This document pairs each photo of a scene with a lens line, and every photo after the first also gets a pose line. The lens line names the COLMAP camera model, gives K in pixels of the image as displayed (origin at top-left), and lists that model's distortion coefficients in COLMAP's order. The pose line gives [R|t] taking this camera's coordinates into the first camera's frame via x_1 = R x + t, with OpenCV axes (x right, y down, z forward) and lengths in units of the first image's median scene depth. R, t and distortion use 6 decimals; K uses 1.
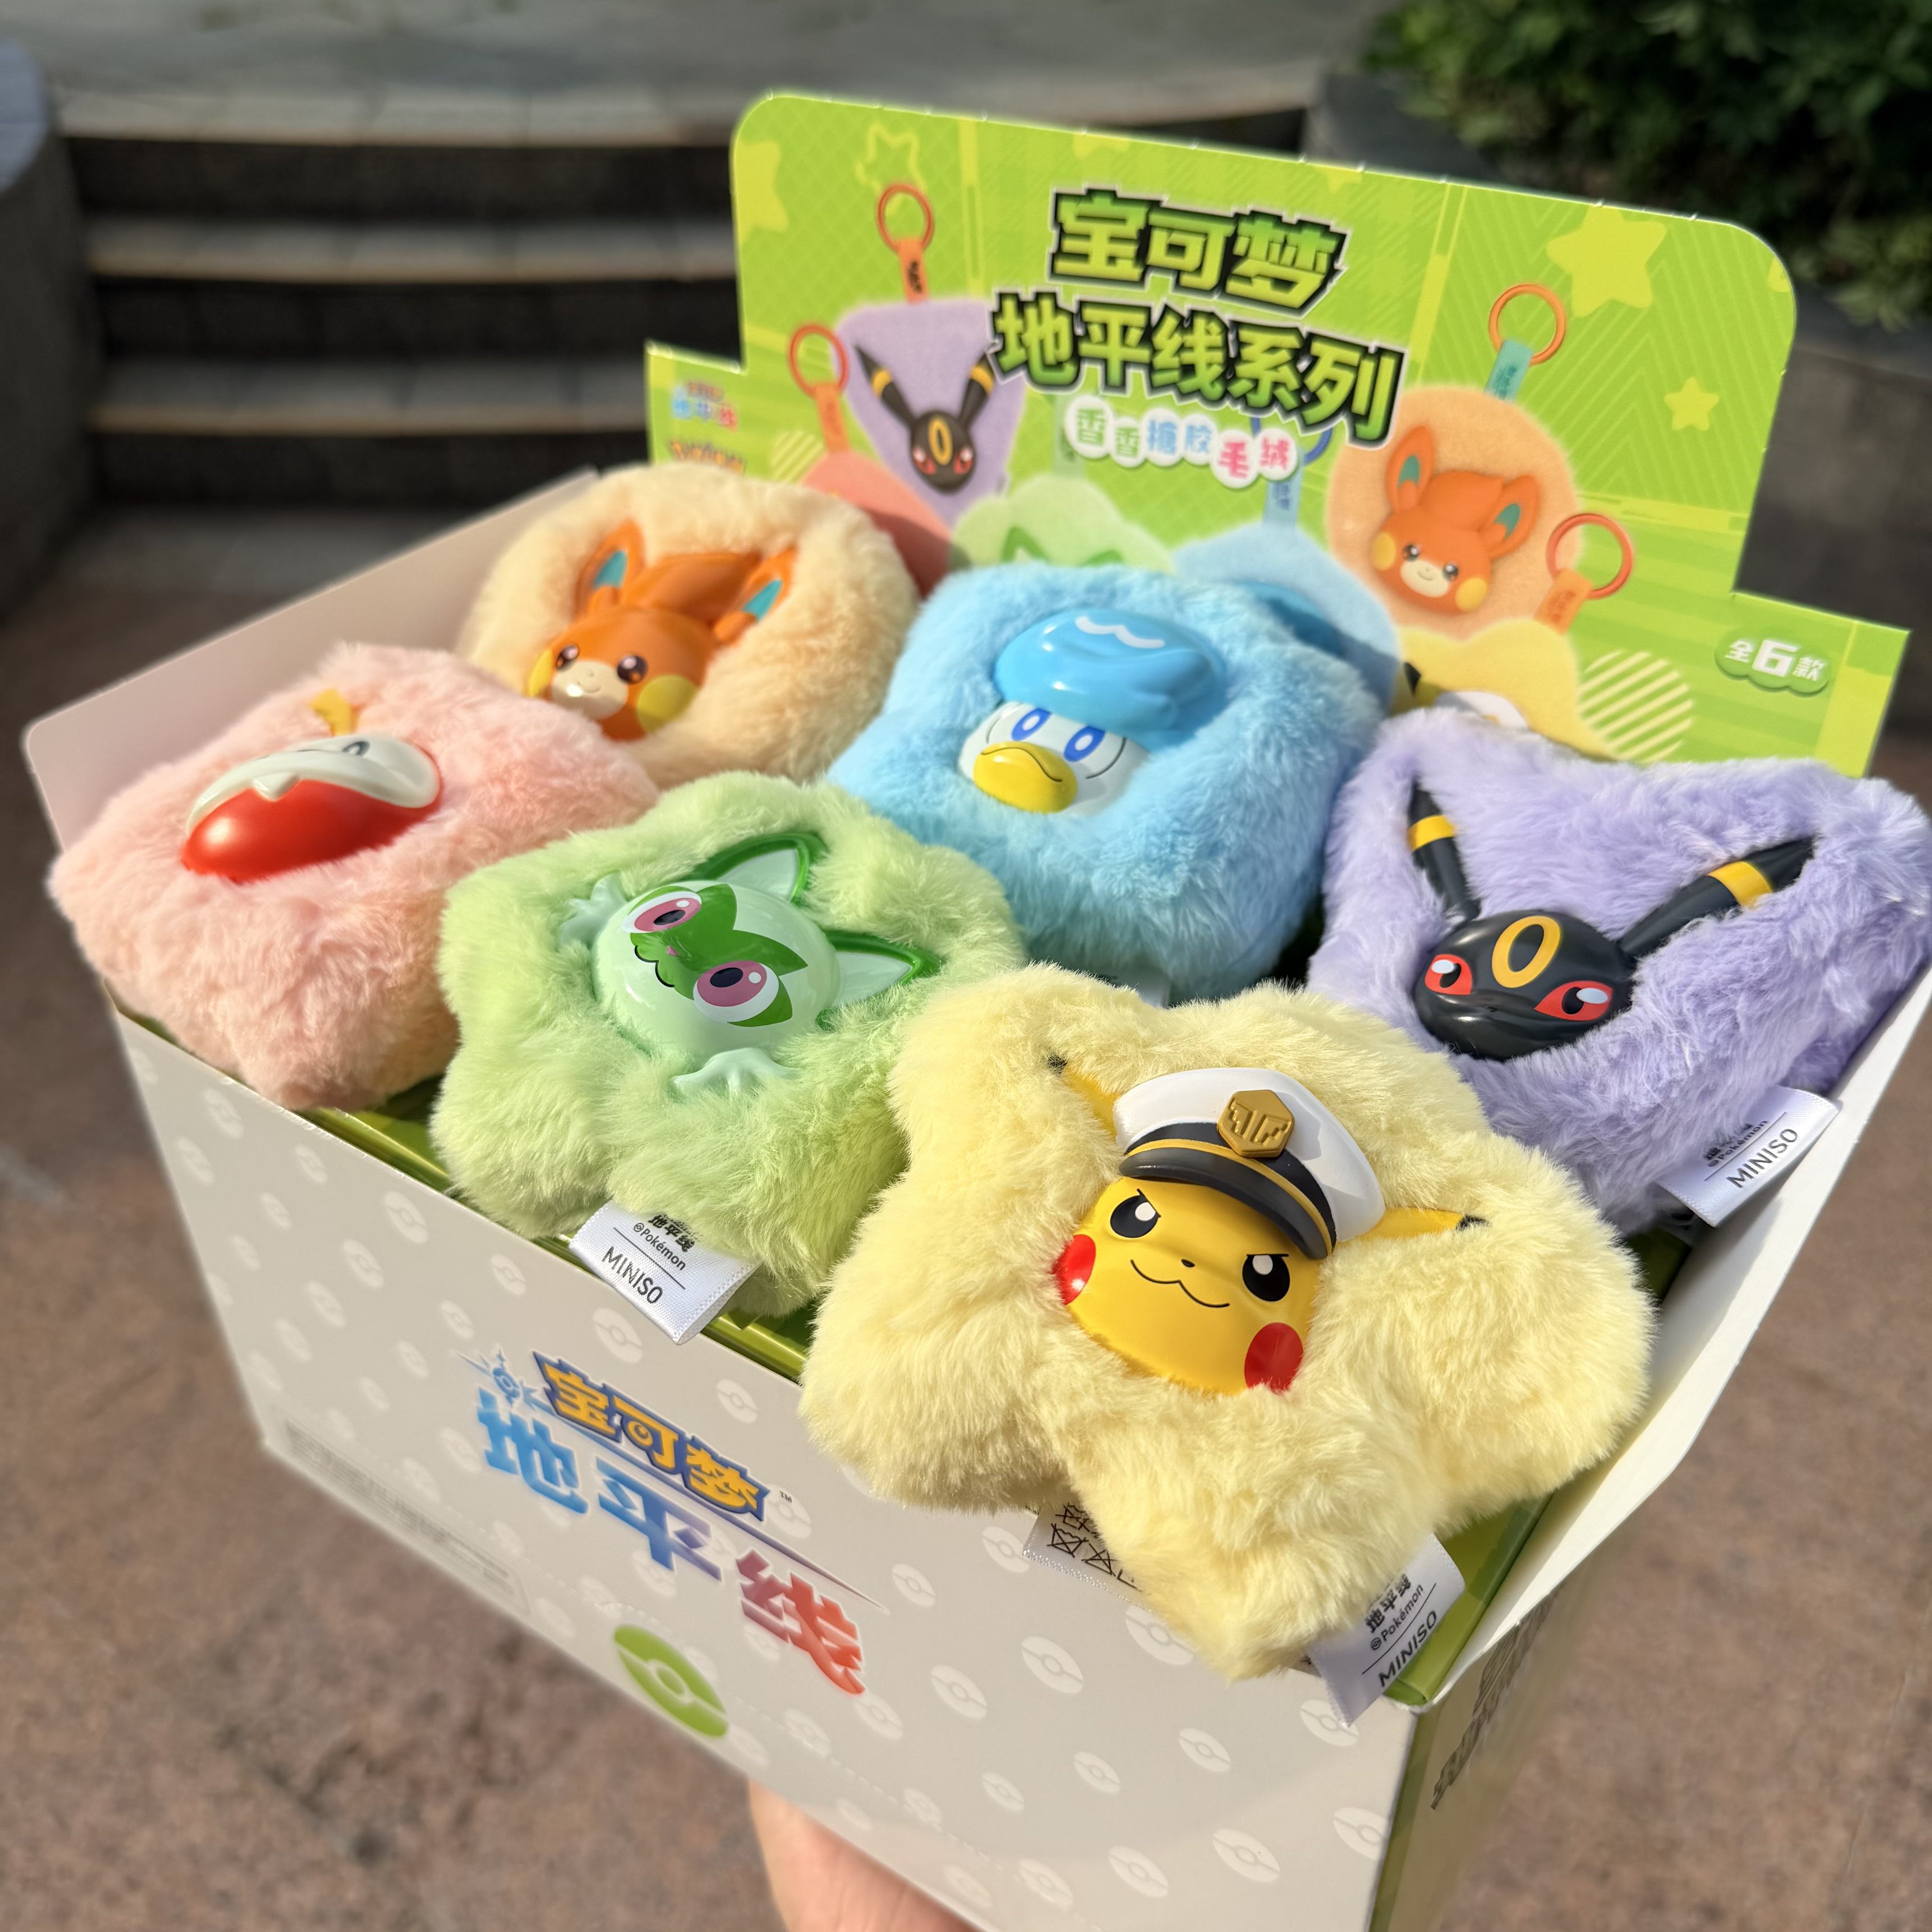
lens RADIAL K [[1920.8, 0, 966.0], [0, 1920.8, 966.0], [0, 0, 1]] dist [0.225351, -0.727682]
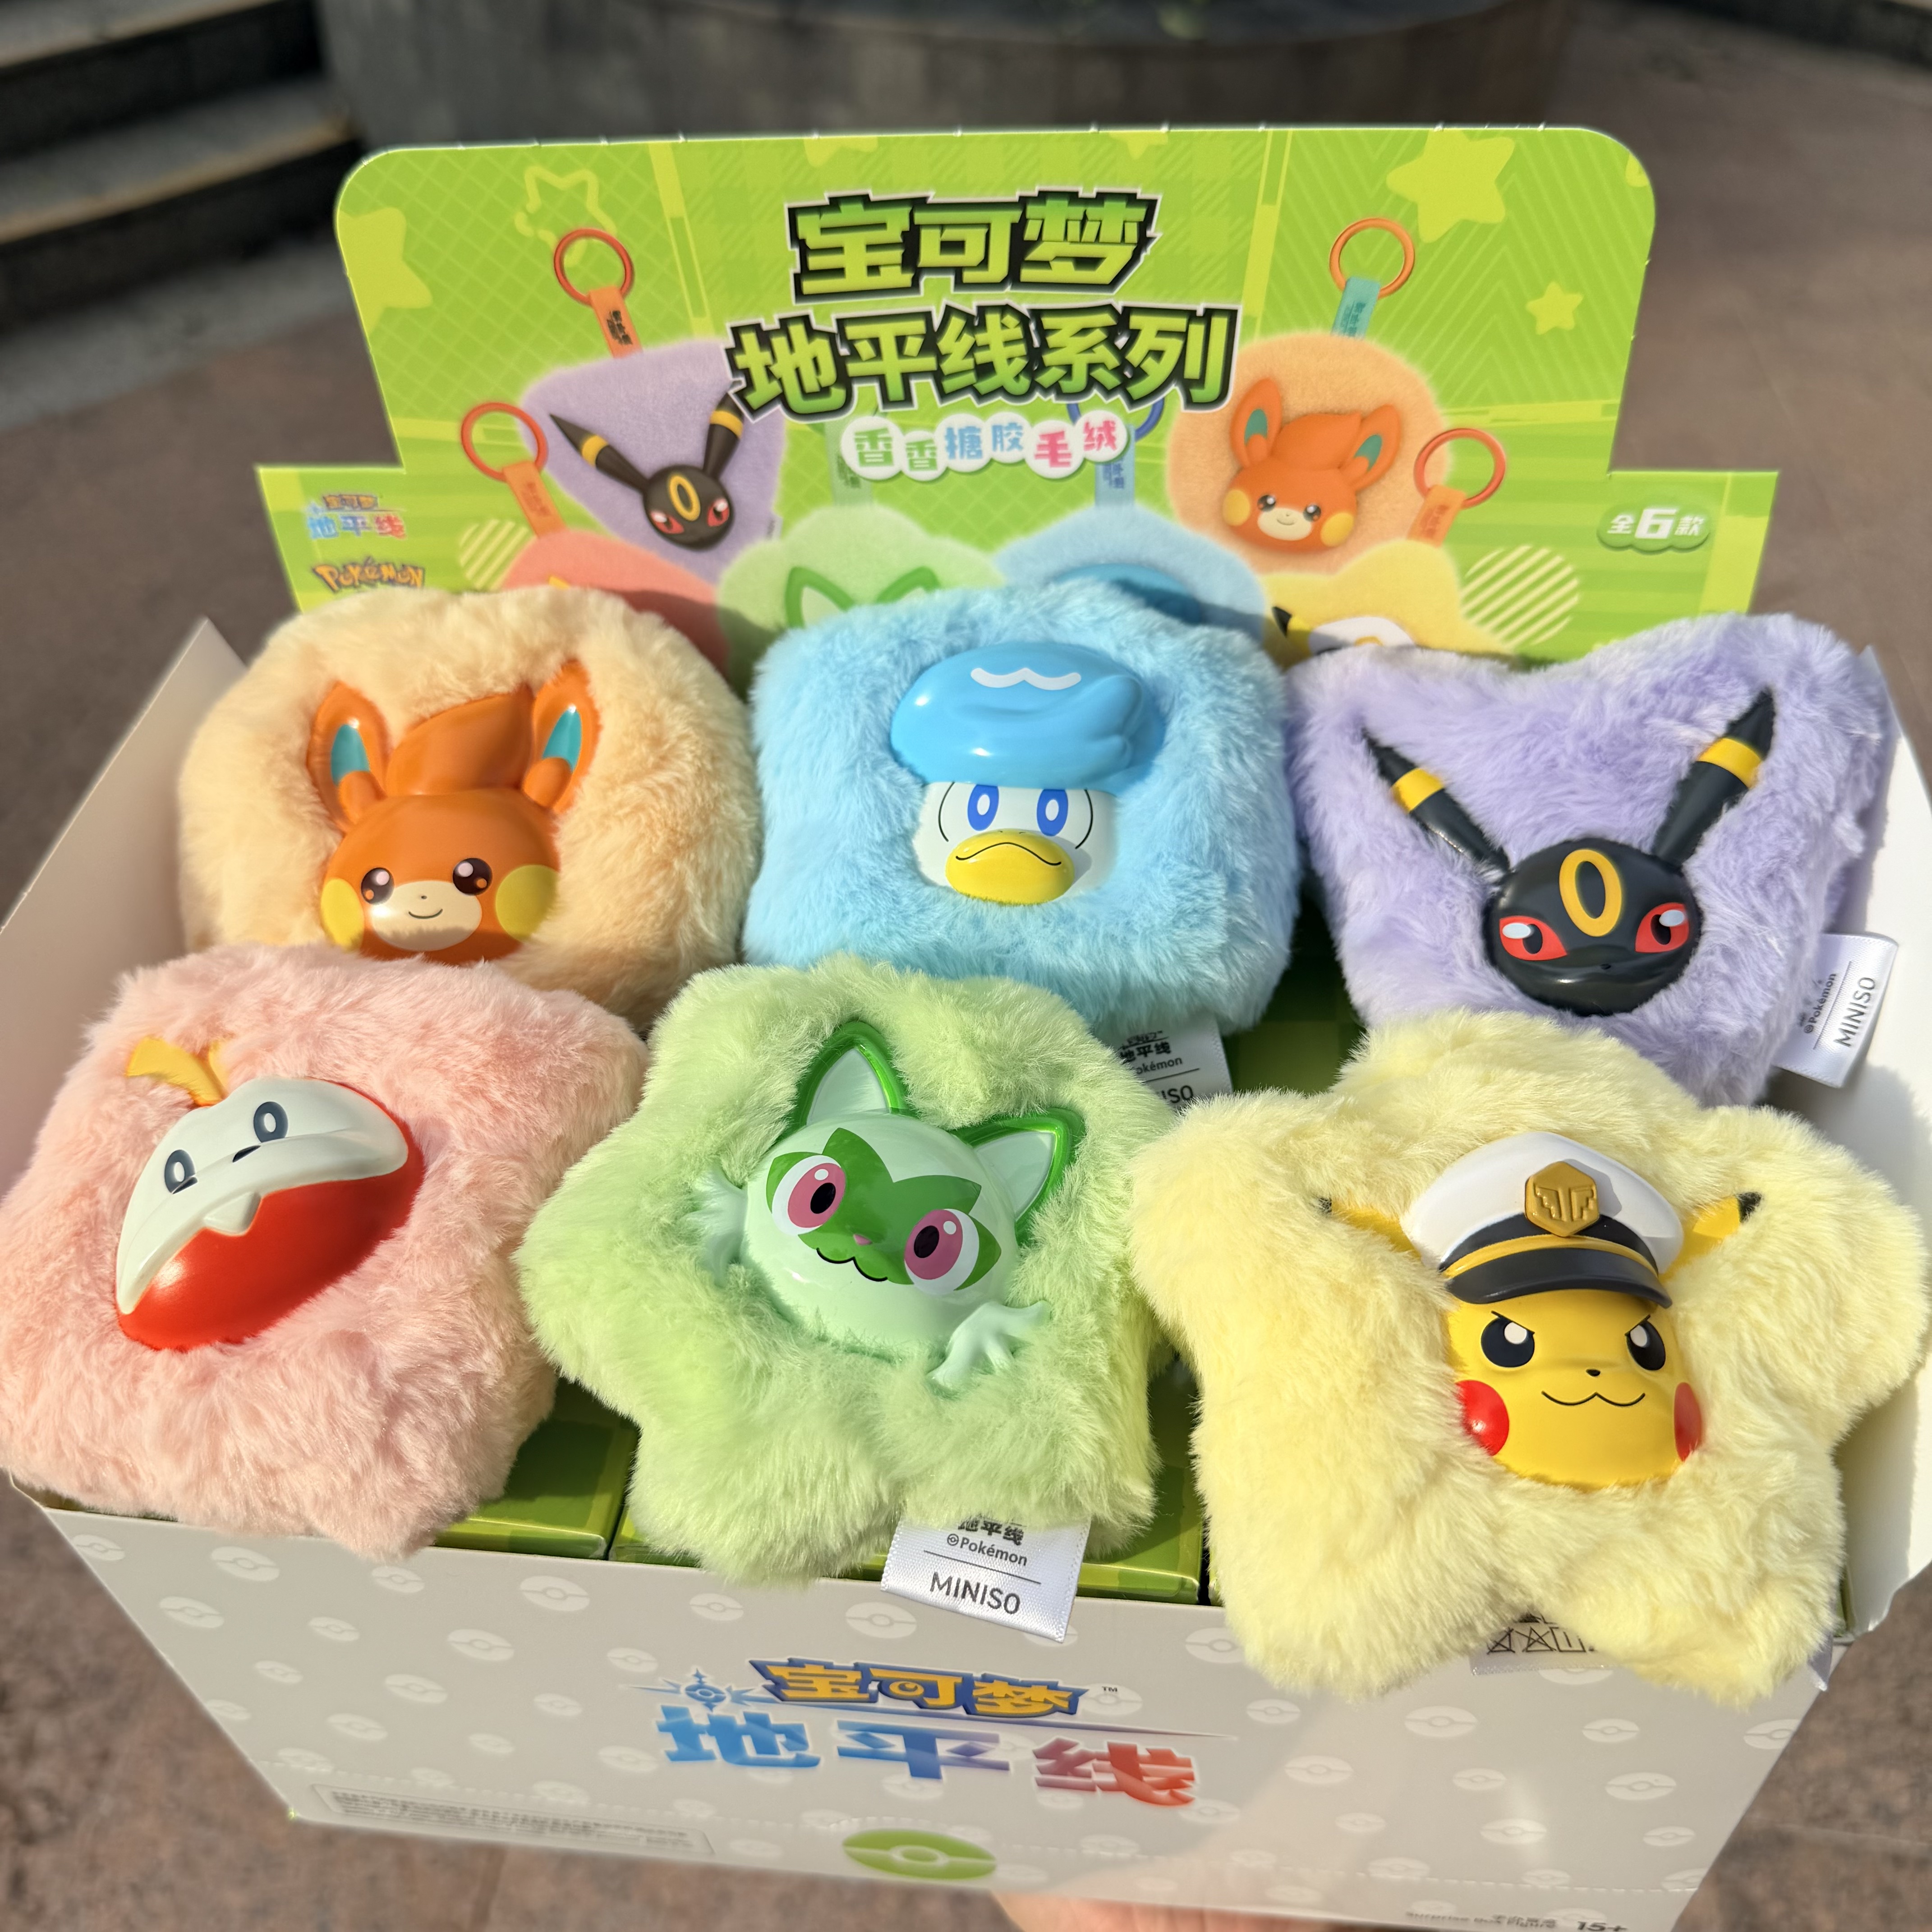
lens RADIAL K [[1920.8, 0, 966.0], [0, 1920.8, 966.0], [0, 0, 1]] dist [0.225351, -0.727682]
pose [[0.877023, -0.365212, 0.312171, -0.299102], [0.312054, 0.927046, 0.207866, -0.257601], [-0.365312, -0.084889, 0.927007, 0.150188]]
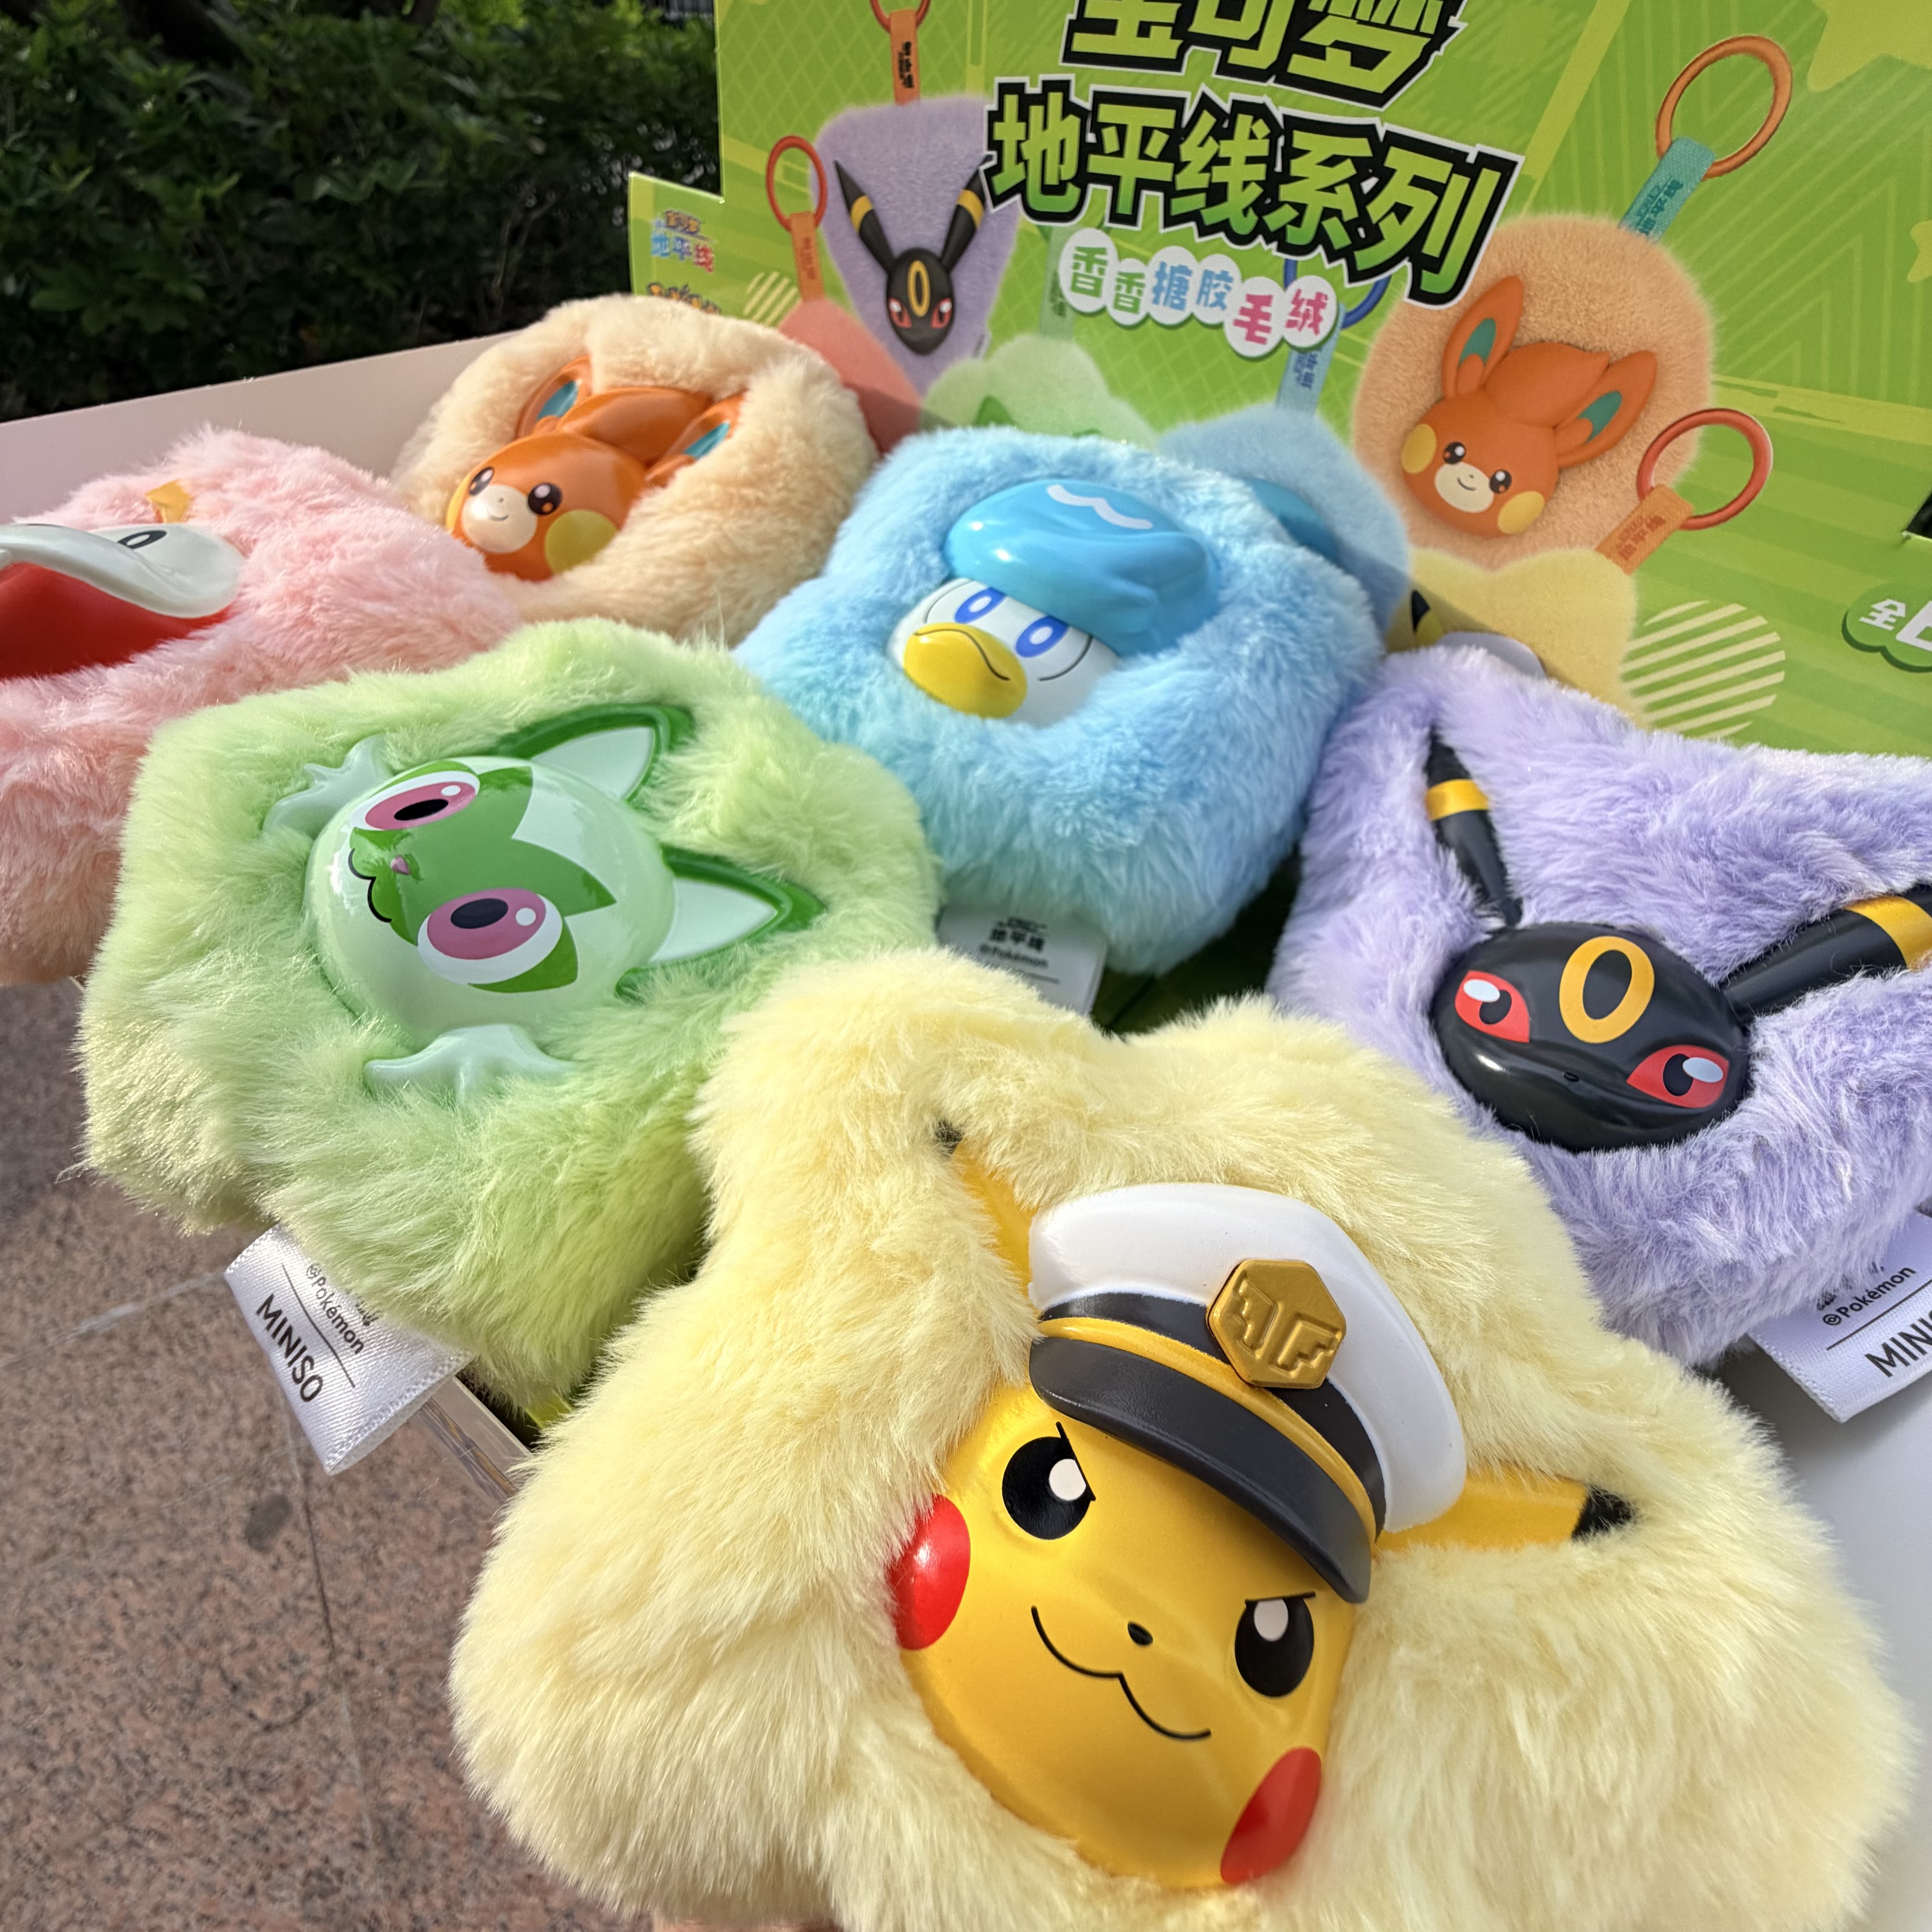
lens RADIAL K [[1049.2, 0, 974.8], [0, 1049.2, 961.5], [0, 0, 1]] dist [0.002058, -0.001546]
pose [[0.993231, 0.106484, 0.046402, 0.028071], [-0.112429, 0.981696, 0.153731, -0.046677], [-0.029182, -0.157907, 0.987023, 0.552449]]
